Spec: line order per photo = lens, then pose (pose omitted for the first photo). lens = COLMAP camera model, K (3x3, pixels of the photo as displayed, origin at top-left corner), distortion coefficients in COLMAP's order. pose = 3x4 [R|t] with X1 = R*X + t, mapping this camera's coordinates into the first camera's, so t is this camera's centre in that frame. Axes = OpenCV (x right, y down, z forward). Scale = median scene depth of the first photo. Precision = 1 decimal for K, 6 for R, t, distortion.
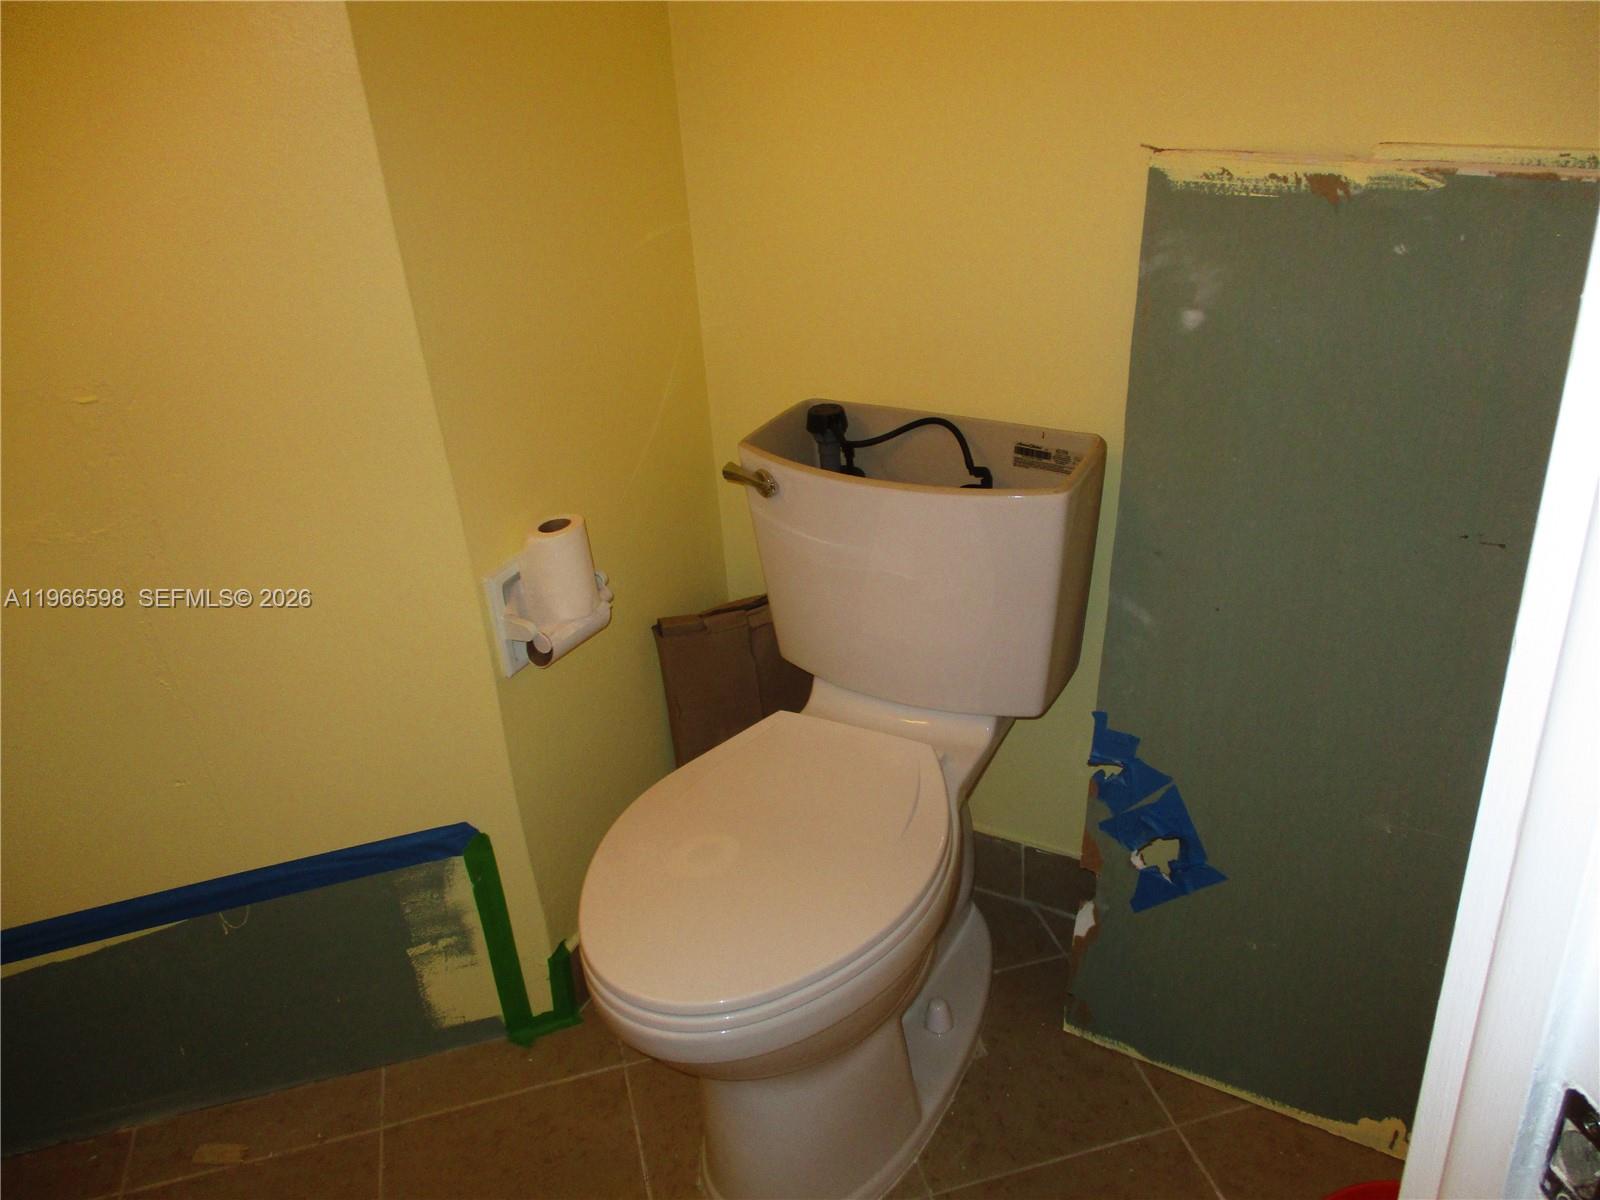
lens RADIAL K [[1449.3, 0, 800.0], [0, 1449.3, 600.0], [0, 0, 1]] dist [0.049518, -0.005452]
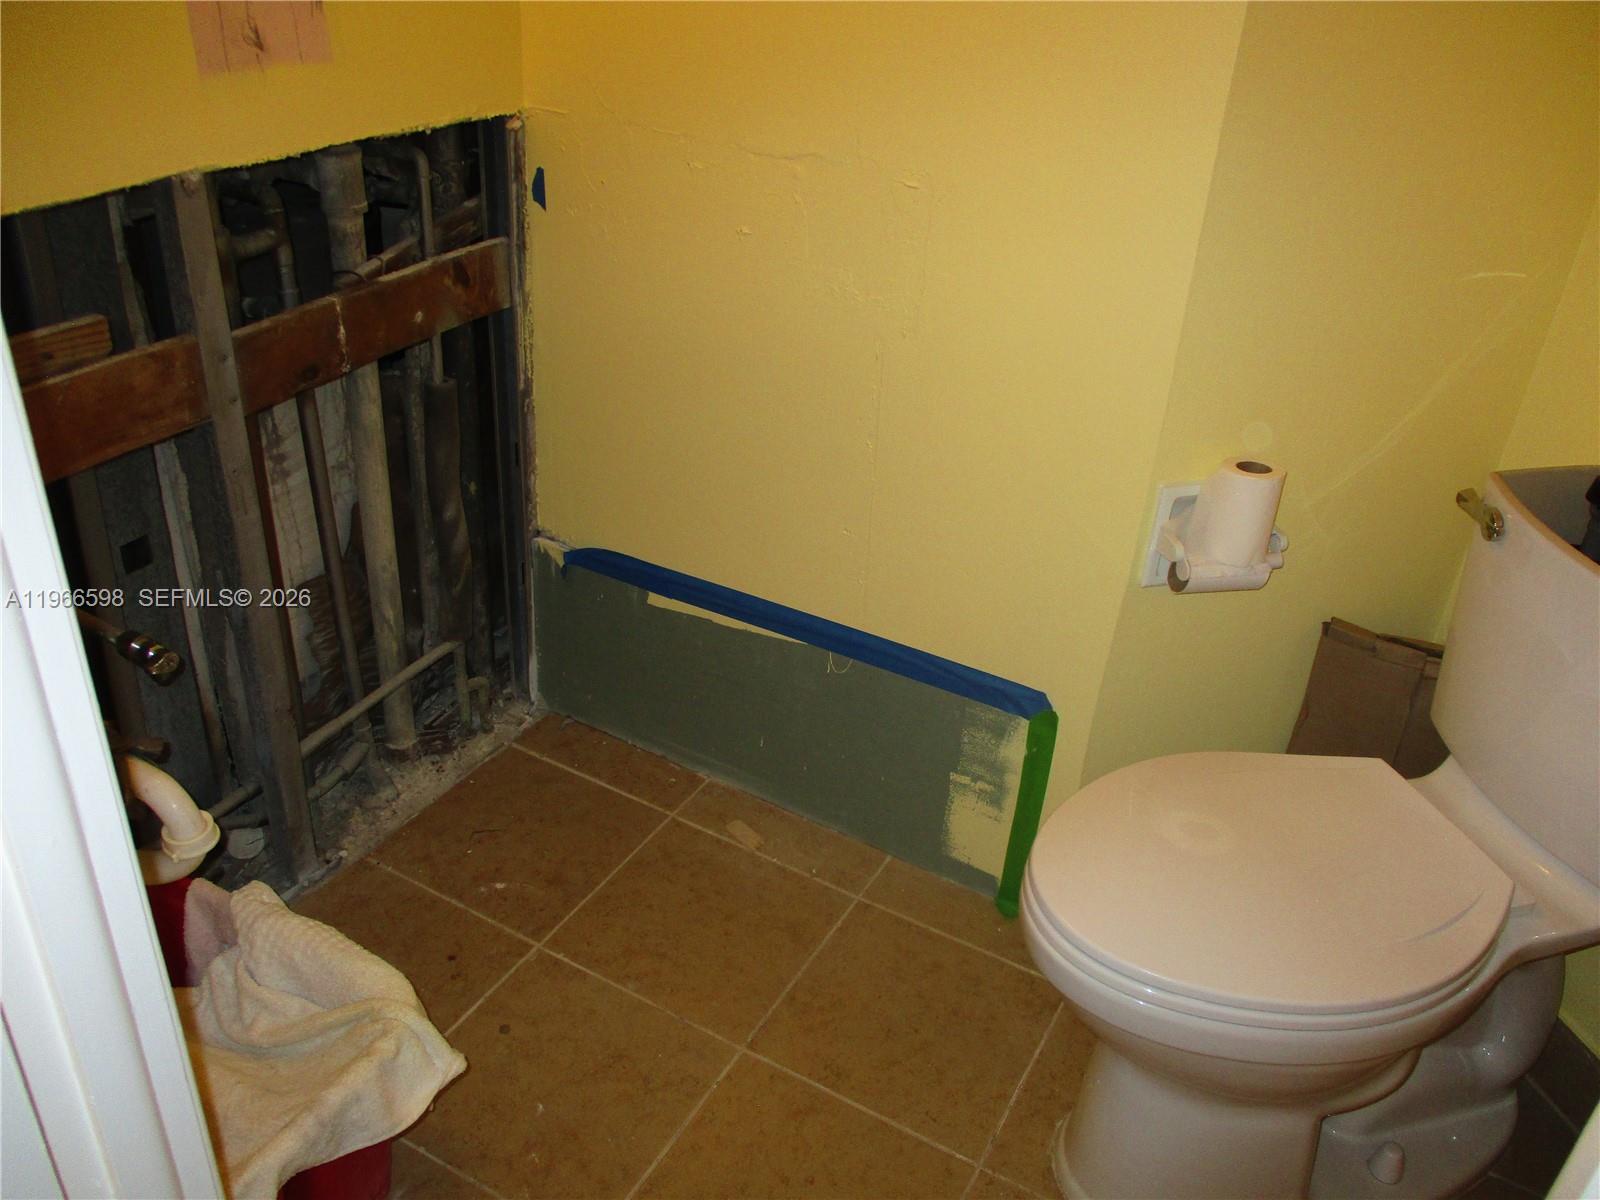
lens RADIAL K [[1449.3, 0, 800.0], [0, 1449.3, 600.0], [0, 0, 1]] dist [0.049518, -0.005452]
pose [[0.720631, 0.469598, -0.510067, 0.137176], [-0.446772, 0.877104, 0.176306, -0.009300], [0.530175, 0.100832, 0.841871, 0.034021]]
